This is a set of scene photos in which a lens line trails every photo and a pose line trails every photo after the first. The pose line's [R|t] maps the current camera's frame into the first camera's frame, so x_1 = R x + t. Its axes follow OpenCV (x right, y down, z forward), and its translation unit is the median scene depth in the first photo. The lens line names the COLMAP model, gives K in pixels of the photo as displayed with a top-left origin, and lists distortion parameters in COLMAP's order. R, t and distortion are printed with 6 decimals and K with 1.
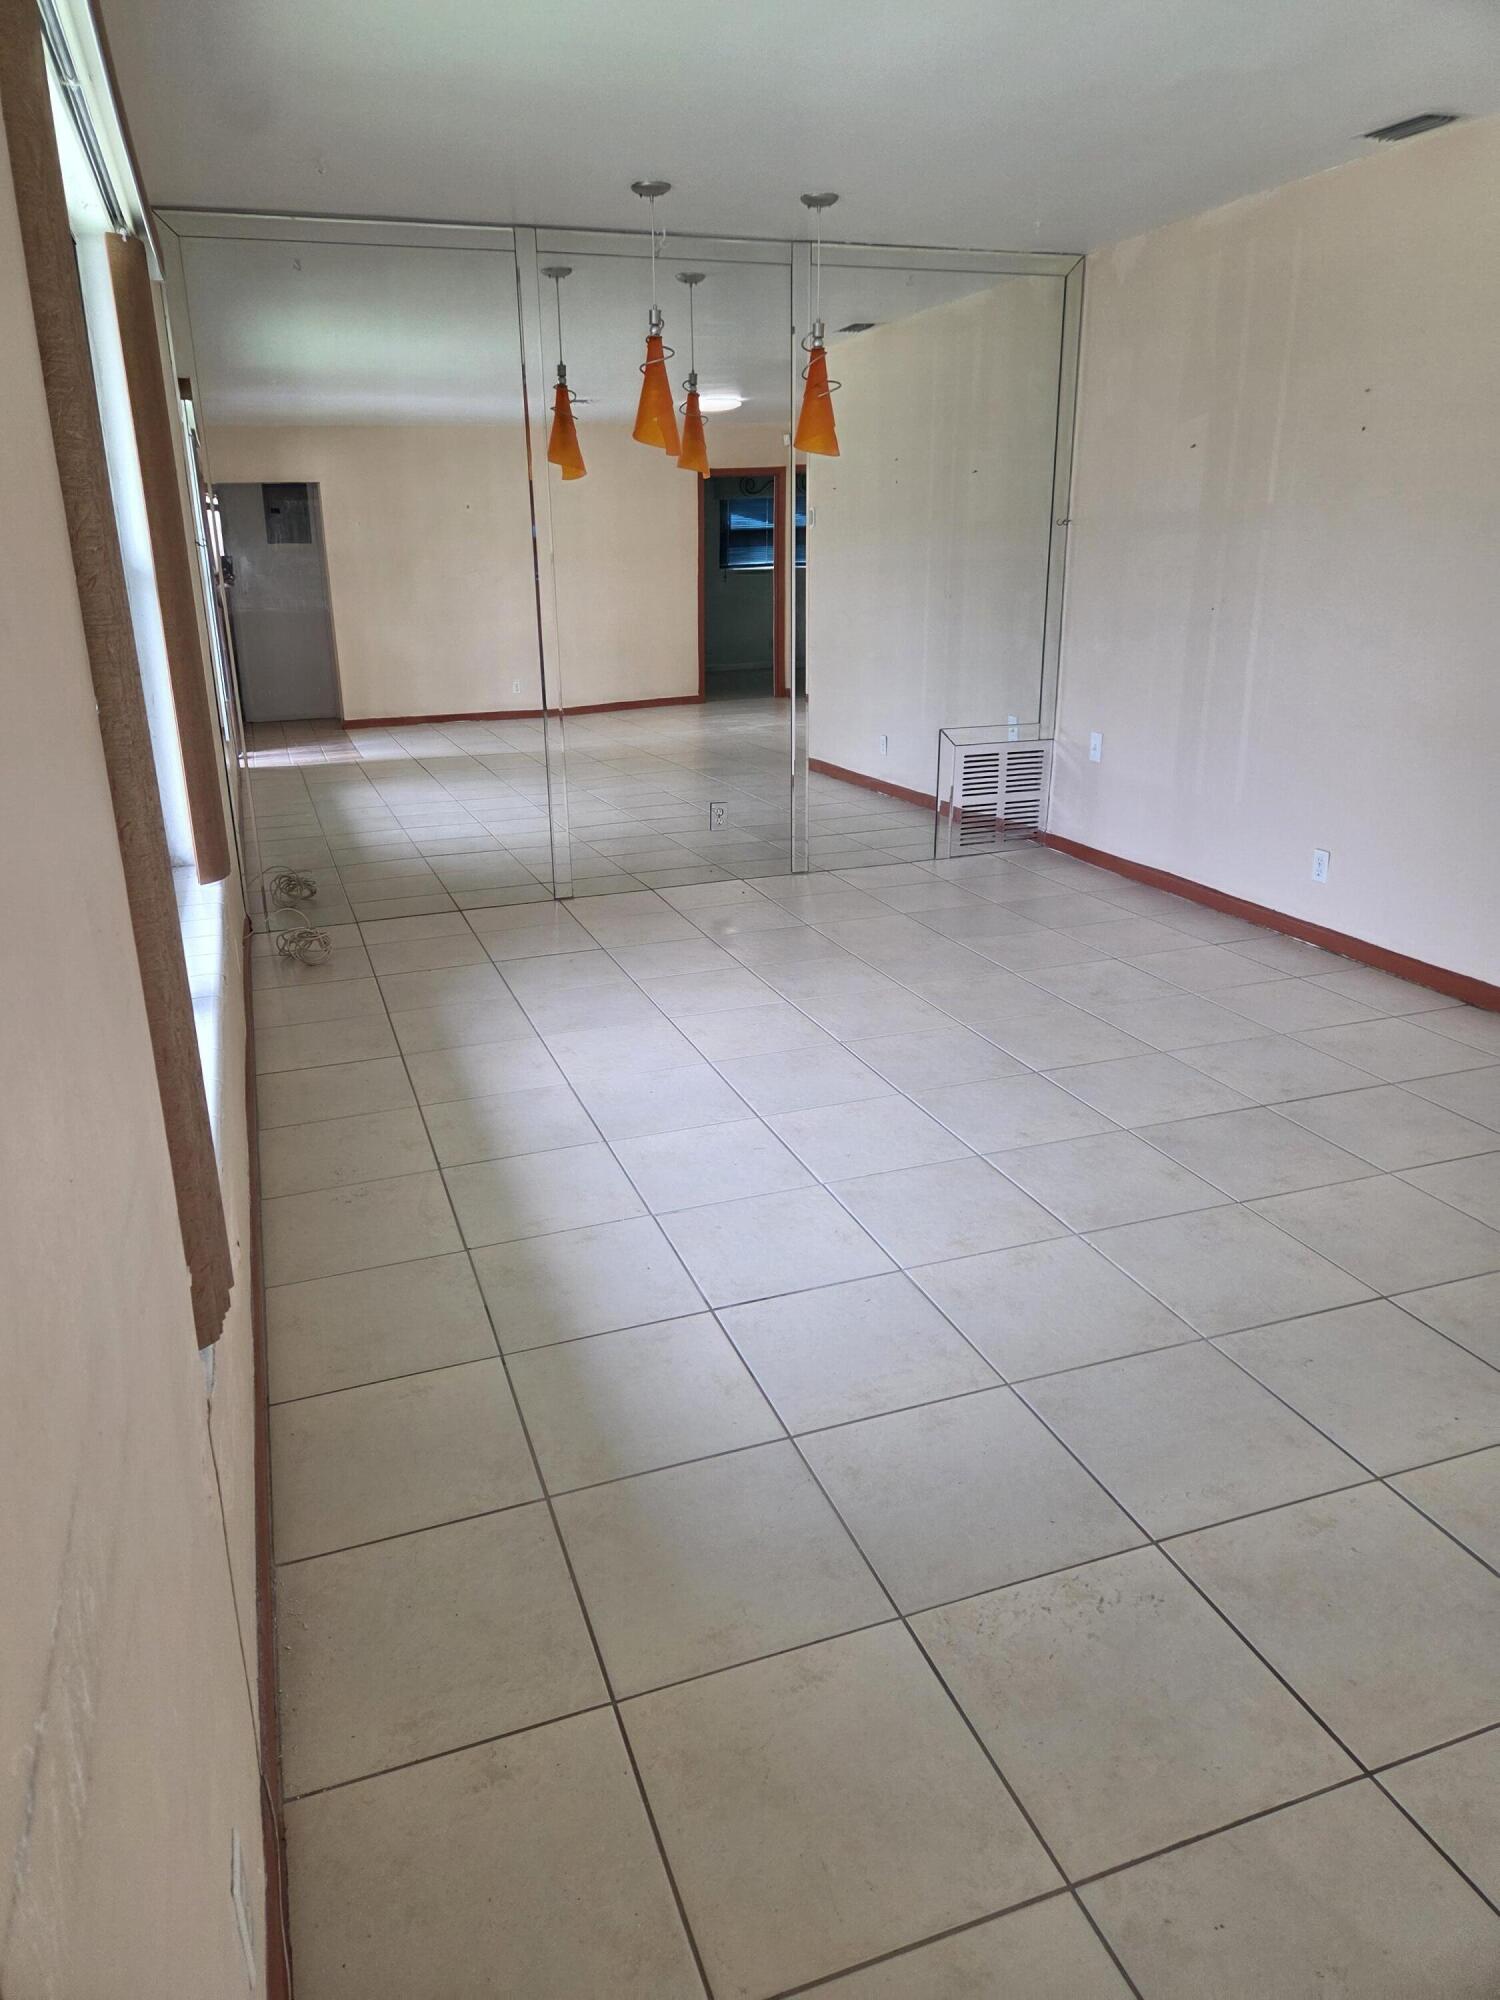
lens RADIAL K [[1361.2, 0, 761.1], [0, 1361.2, 1003.8], [0, 0, 1]] dist [0.081461, -0.075261]
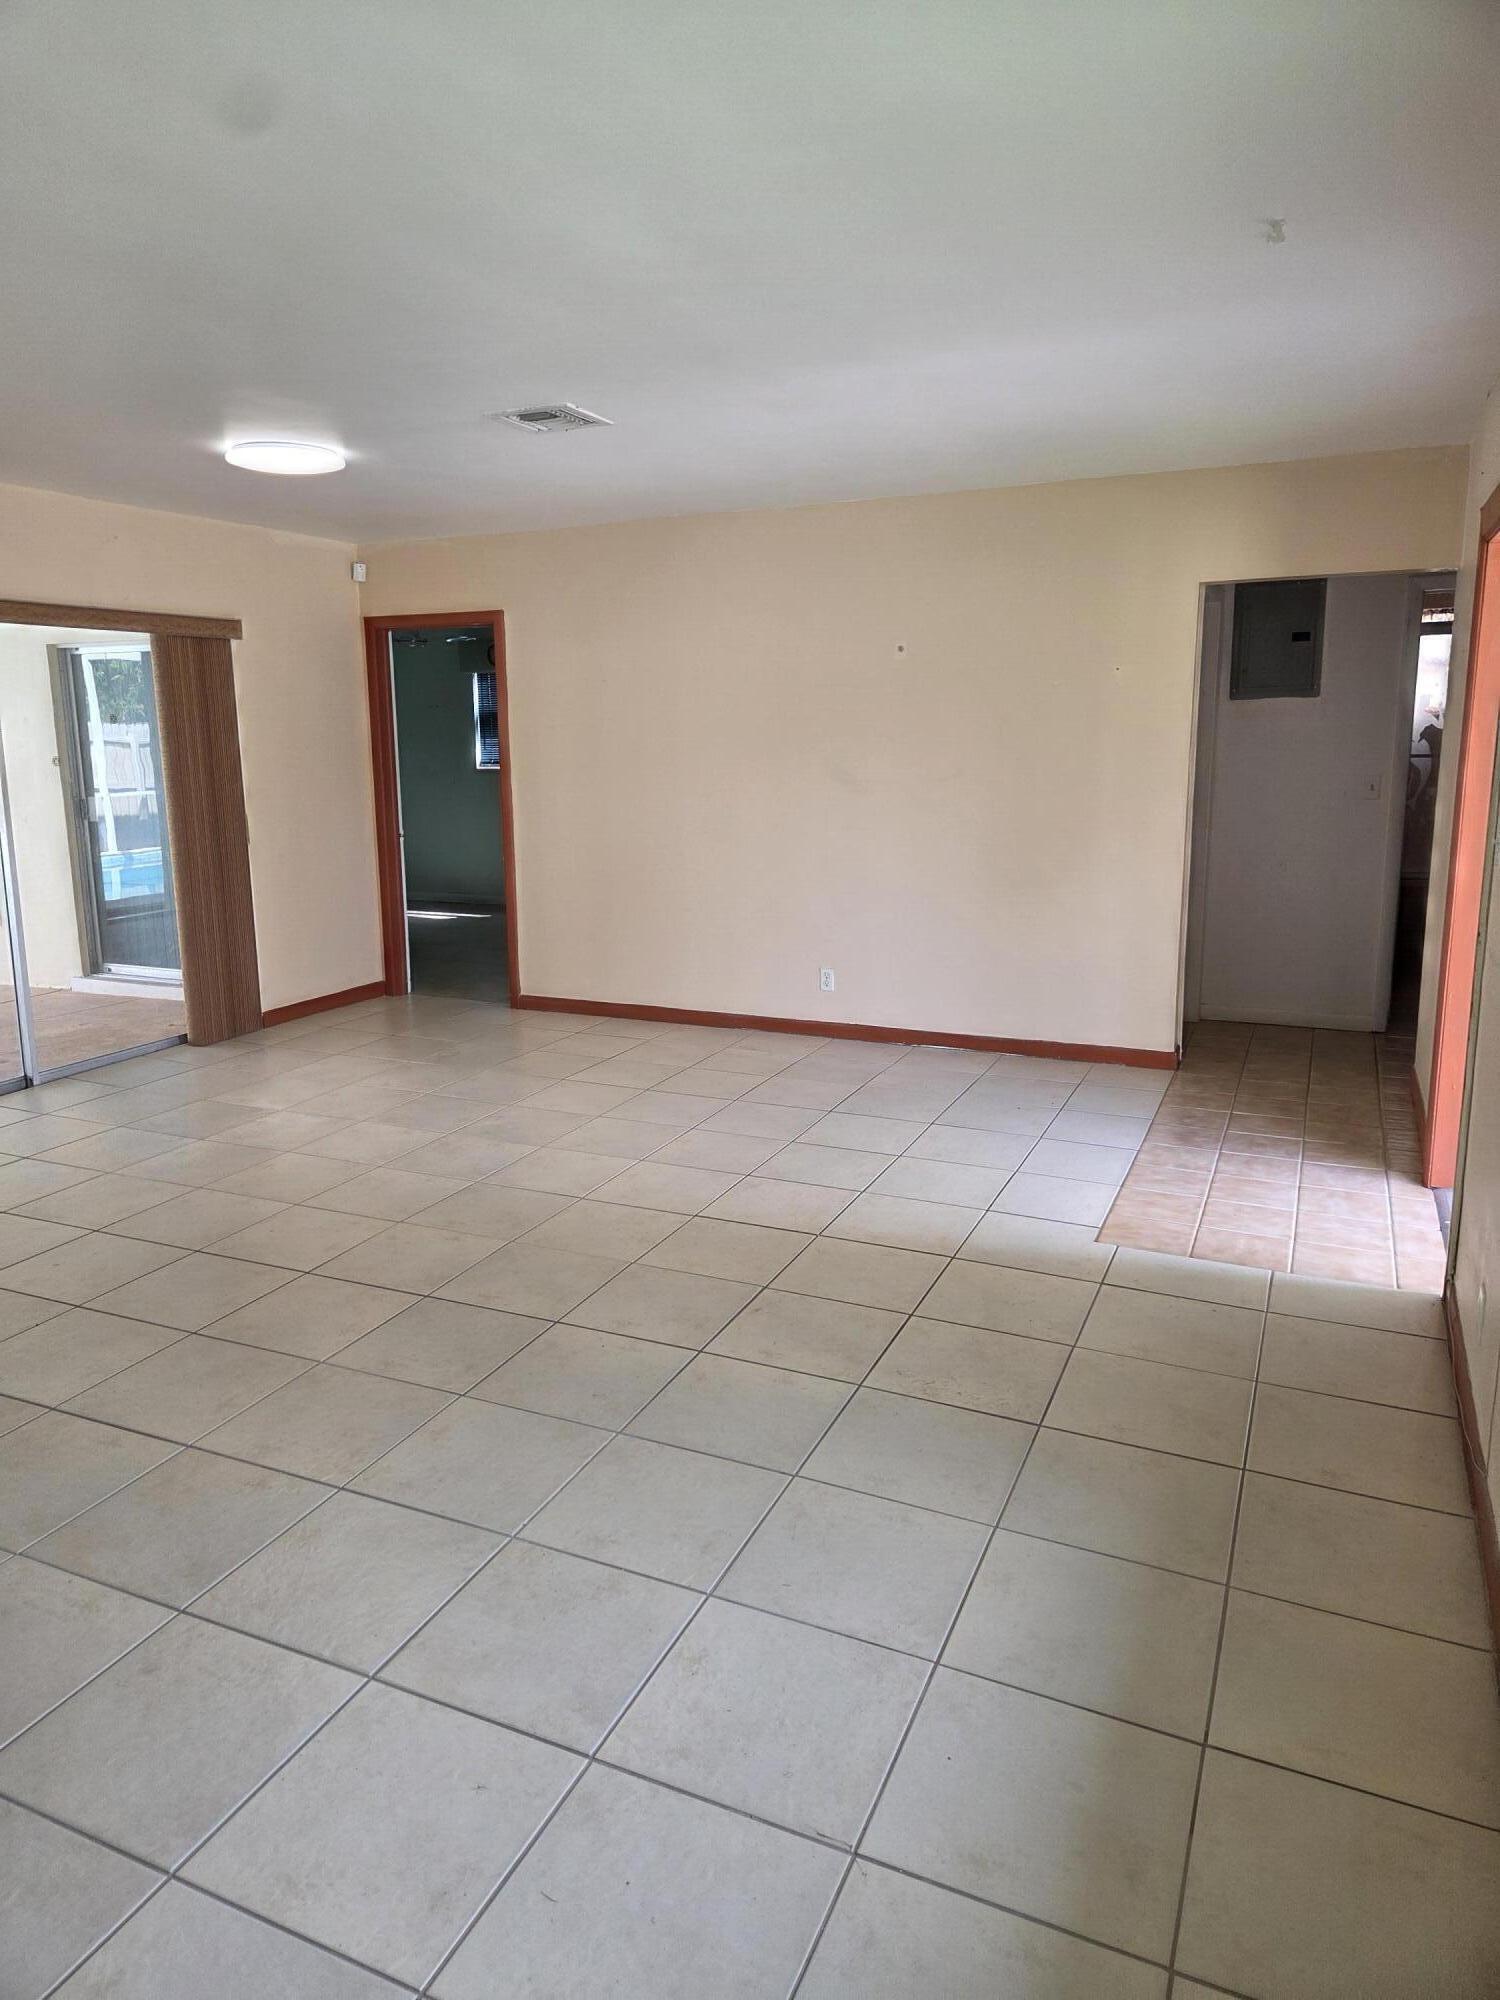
lens RADIAL K [[1361.2, 0, 761.1], [0, 1361.2, 1003.8], [0, 0, 1]] dist [0.081461, -0.075261]
pose [[-0.731457, -0.105518, 0.673674, -0.465336], [0.244447, 0.881714, 0.403518, -0.472010], [-0.636566, 0.459833, -0.619142, 1.370303]]
